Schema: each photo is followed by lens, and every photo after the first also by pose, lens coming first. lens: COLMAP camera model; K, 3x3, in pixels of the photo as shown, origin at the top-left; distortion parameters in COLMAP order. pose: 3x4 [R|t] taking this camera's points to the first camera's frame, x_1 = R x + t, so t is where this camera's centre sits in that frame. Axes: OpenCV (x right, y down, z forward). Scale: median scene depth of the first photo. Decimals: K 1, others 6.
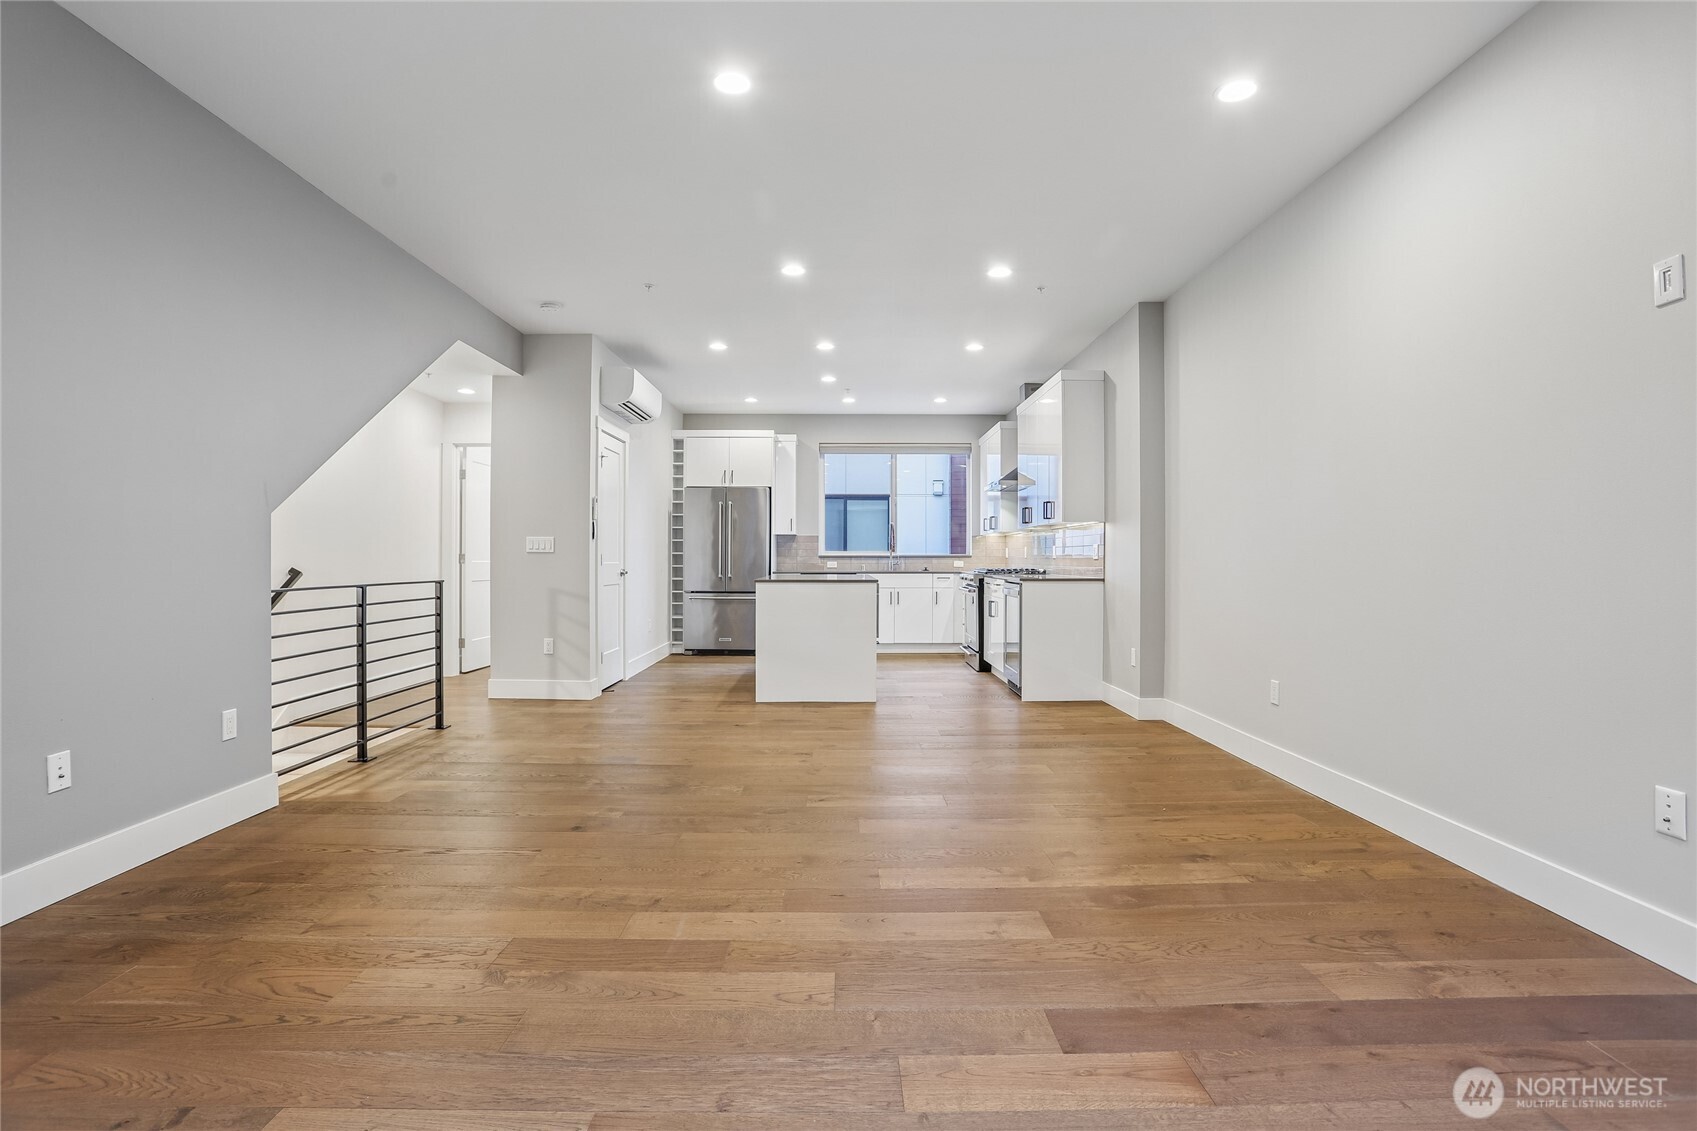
lens RADIAL K [[828.8, 0, 843.2], [0, 828.8, 551.8], [0, 0, 1]] dist [-0.059879, 0.013763]
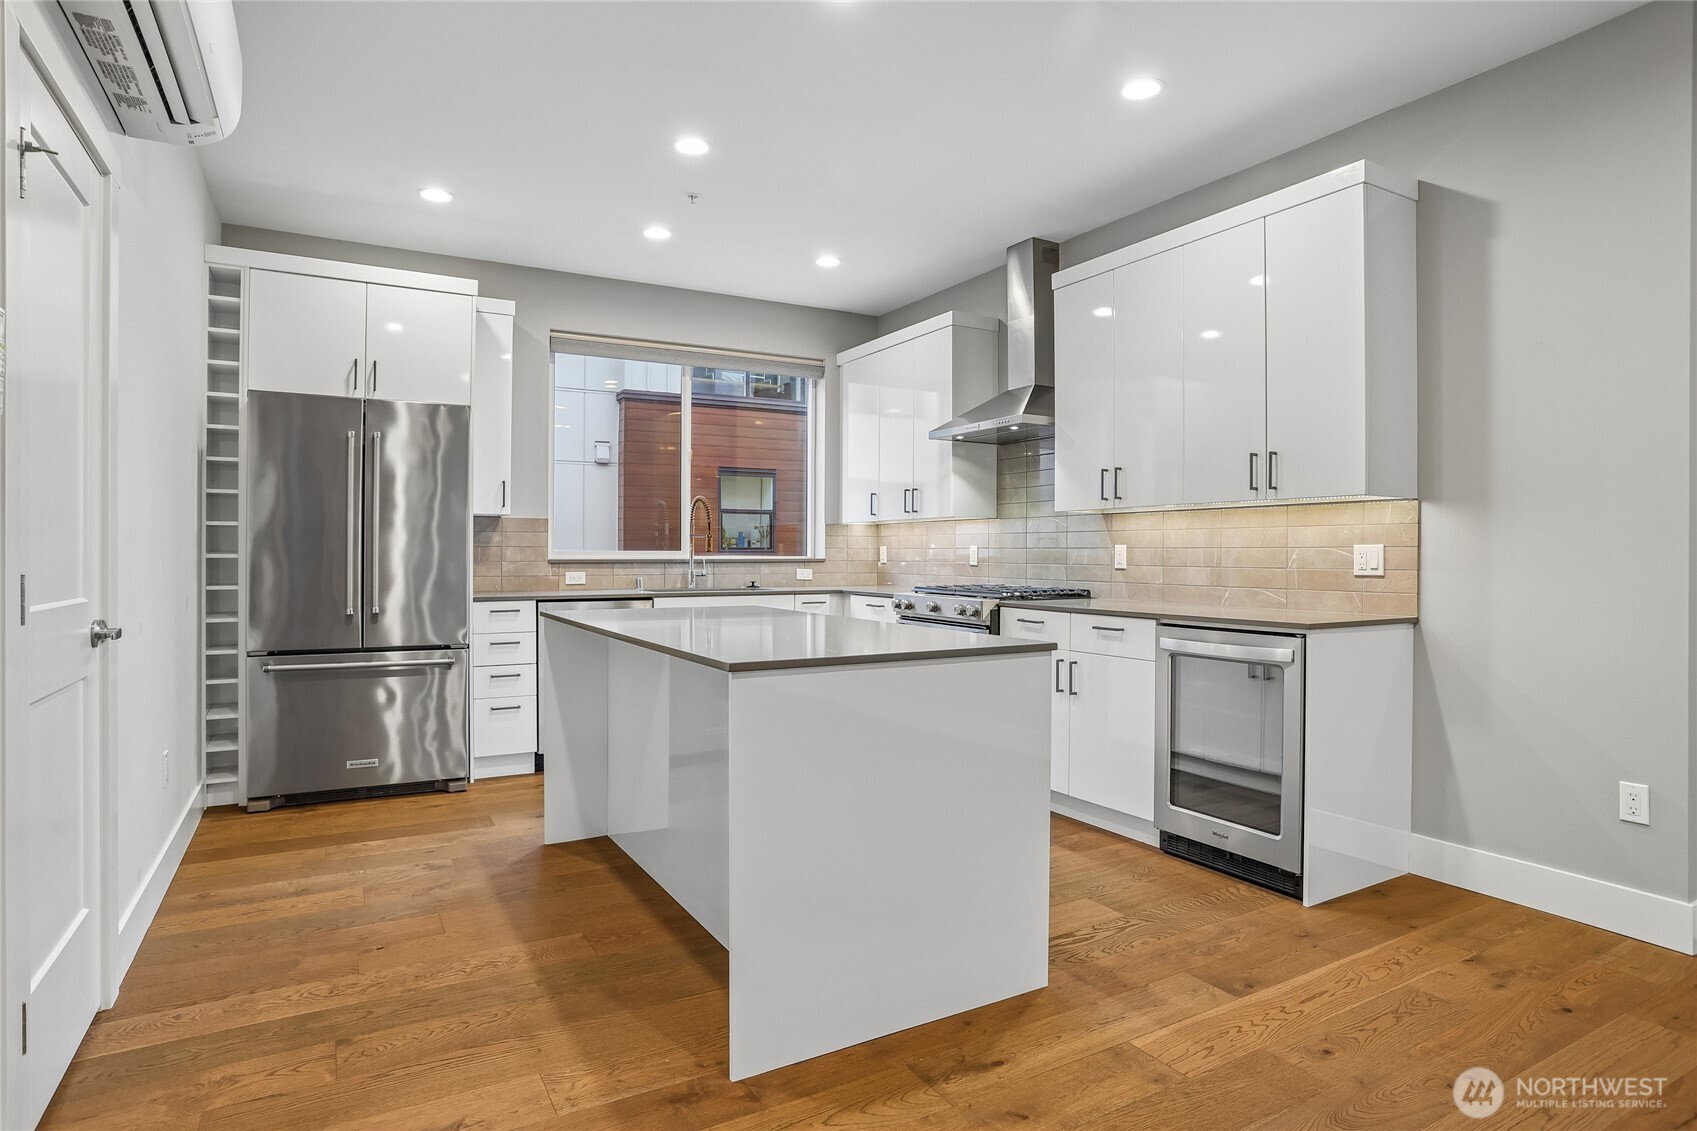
lens RADIAL K [[923.6, 0, 846.7], [0, 923.6, 558.2], [0, 0, 1]] dist [-0.052550, 0.015251]
pose [[0.871013, -0.001899, 0.491255, -0.216026], [-0.005232, 0.999900, 0.013143, -0.006816], [-0.491231, -0.014019, 0.870916, 0.673717]]
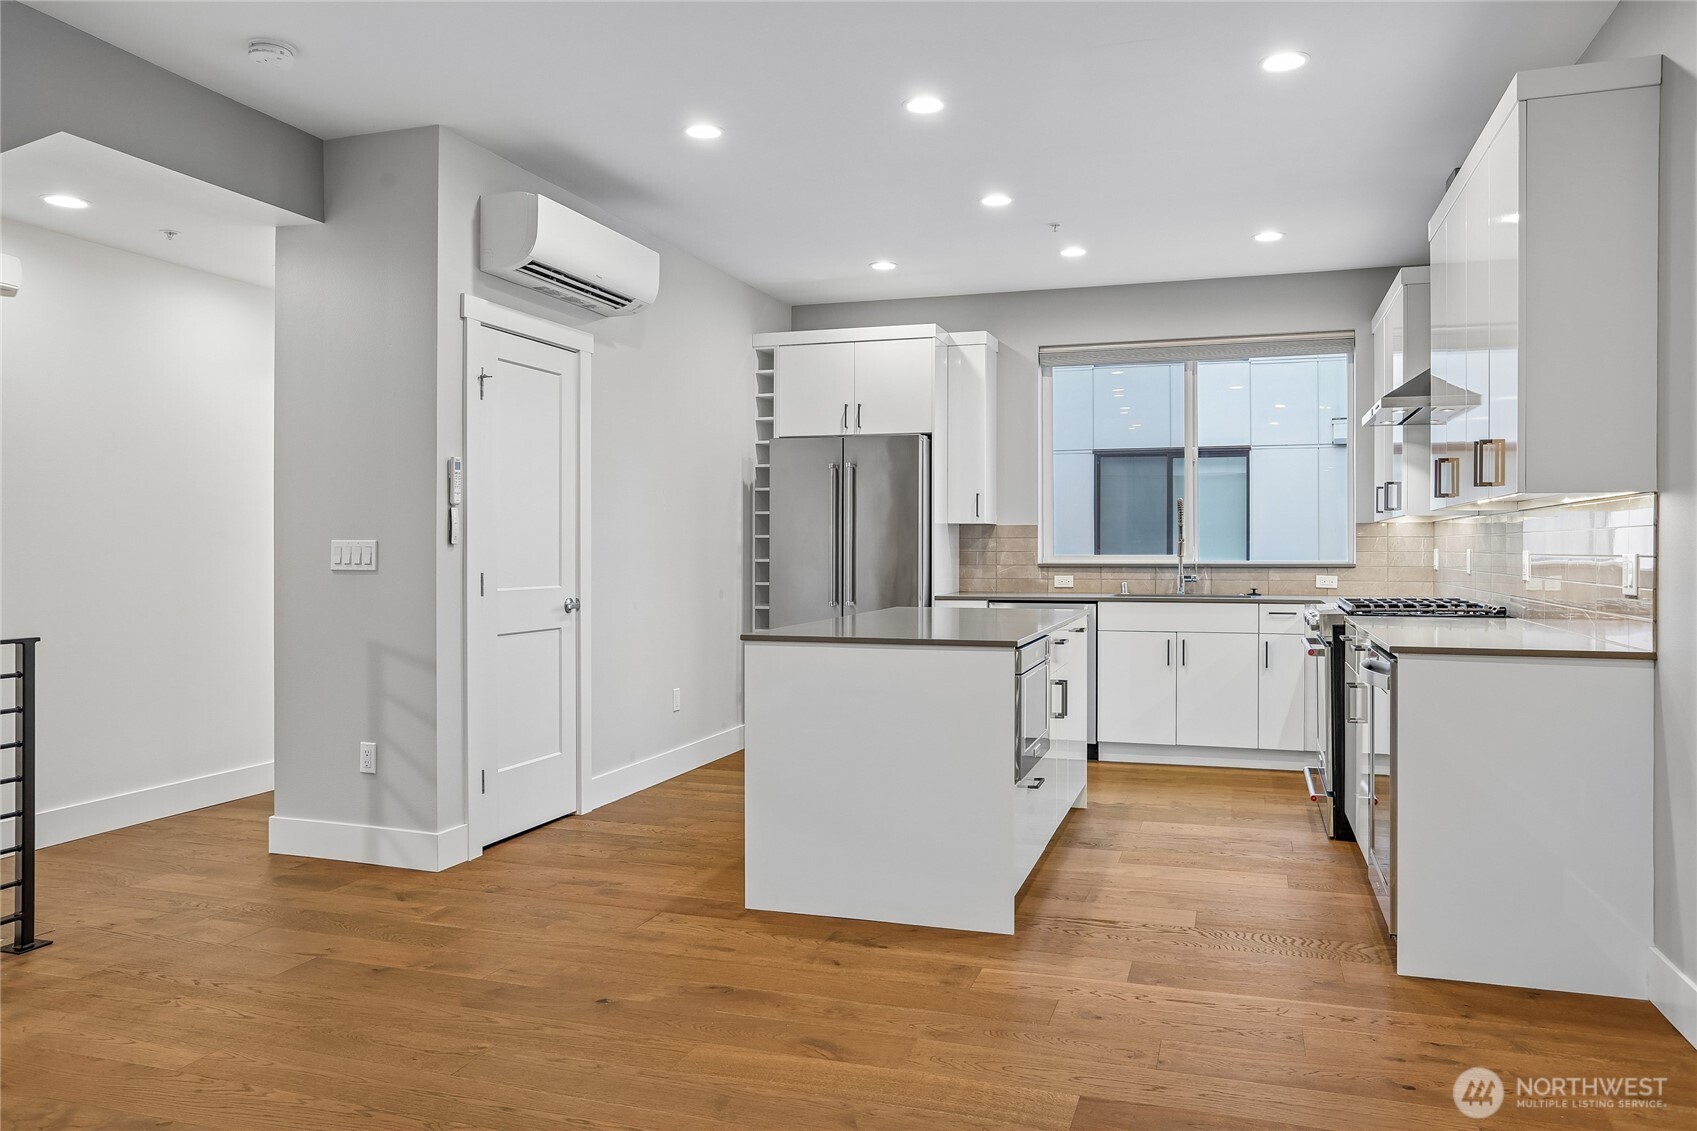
lens RADIAL K [[1184.0, 0, 852.1], [0, 1184.0, 550.1], [0, 0, 1]] dist [-0.046561, 0.024229]
pose [[0.948172, -0.000601, -0.317758, 0.144463], [0.003524, 0.999957, 0.008624, -0.016447], [0.317739, -0.009297, 0.948133, 0.399303]]
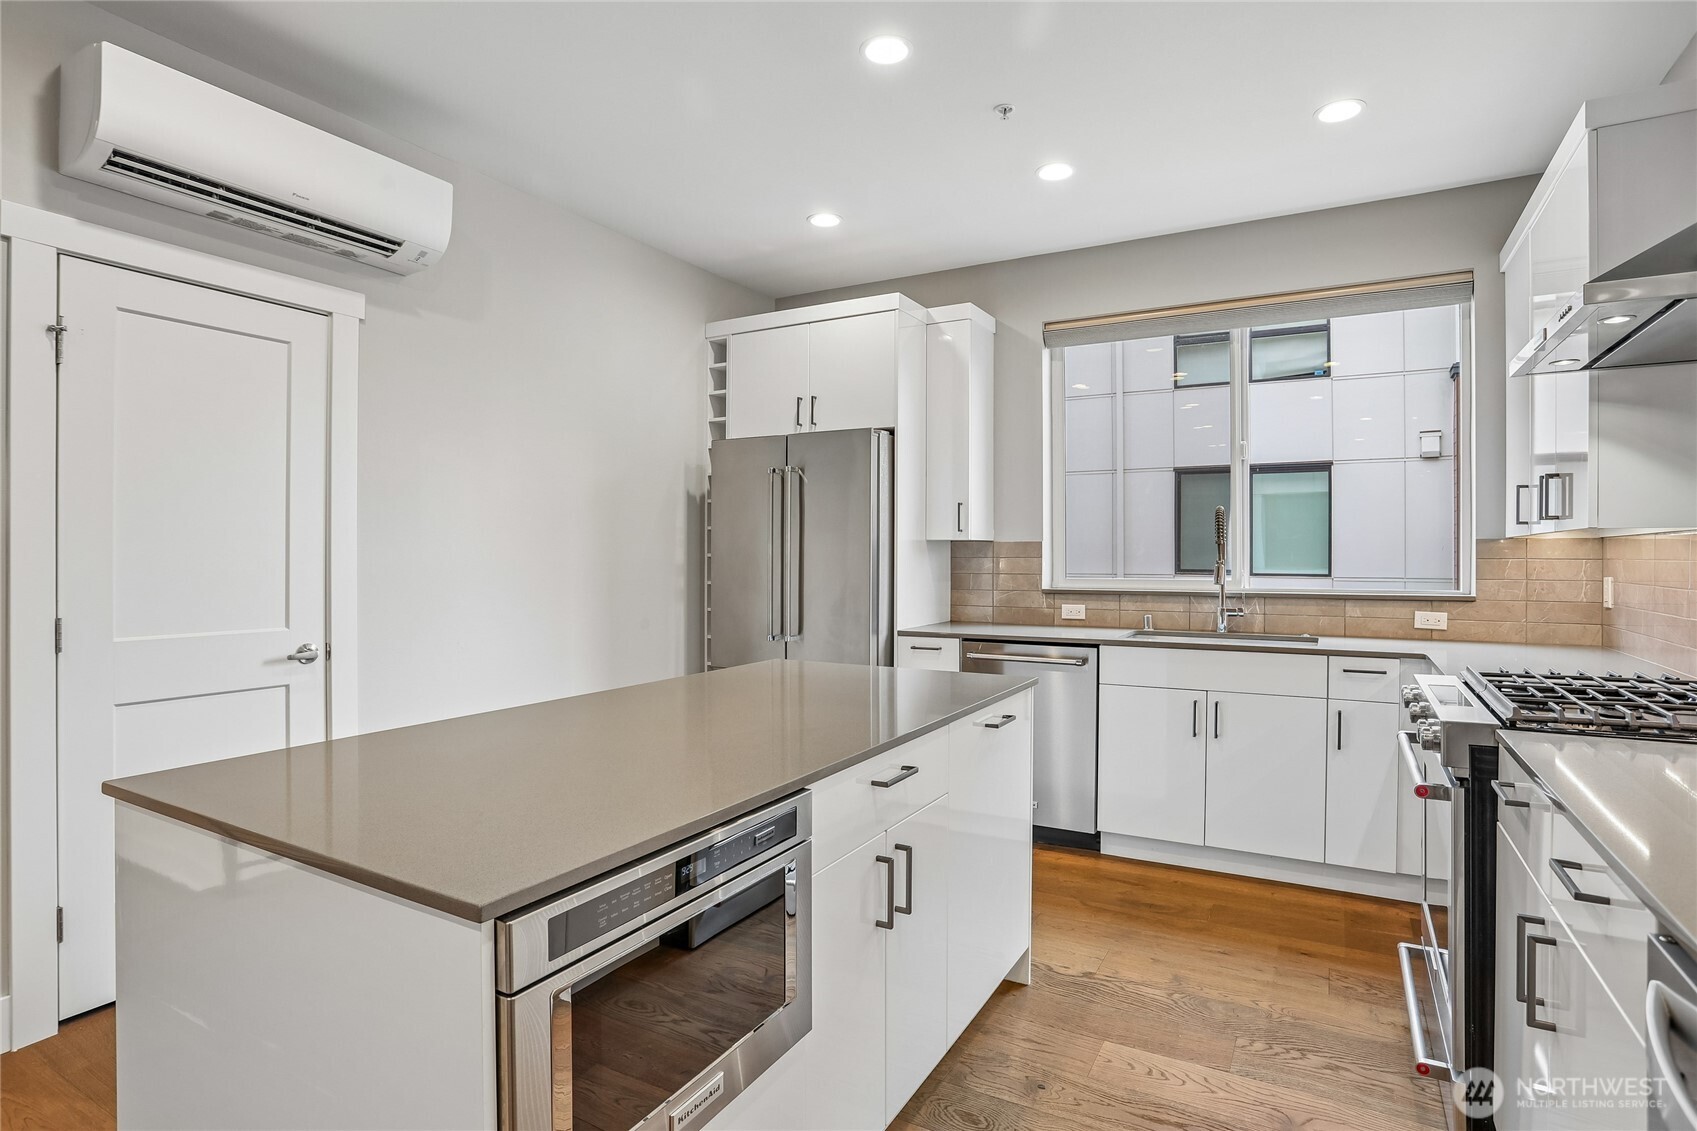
lens RADIAL K [[858.0, 0, 853.7], [0, 858.0, 557.5], [0, 0, 1]] dist [-0.056545, 0.018413]
pose [[0.867793, 0.002531, -0.496919, 0.157853], [0.003158, 0.999939, 0.010606, -0.024932], [0.496916, -0.010773, 0.867732, 0.871569]]
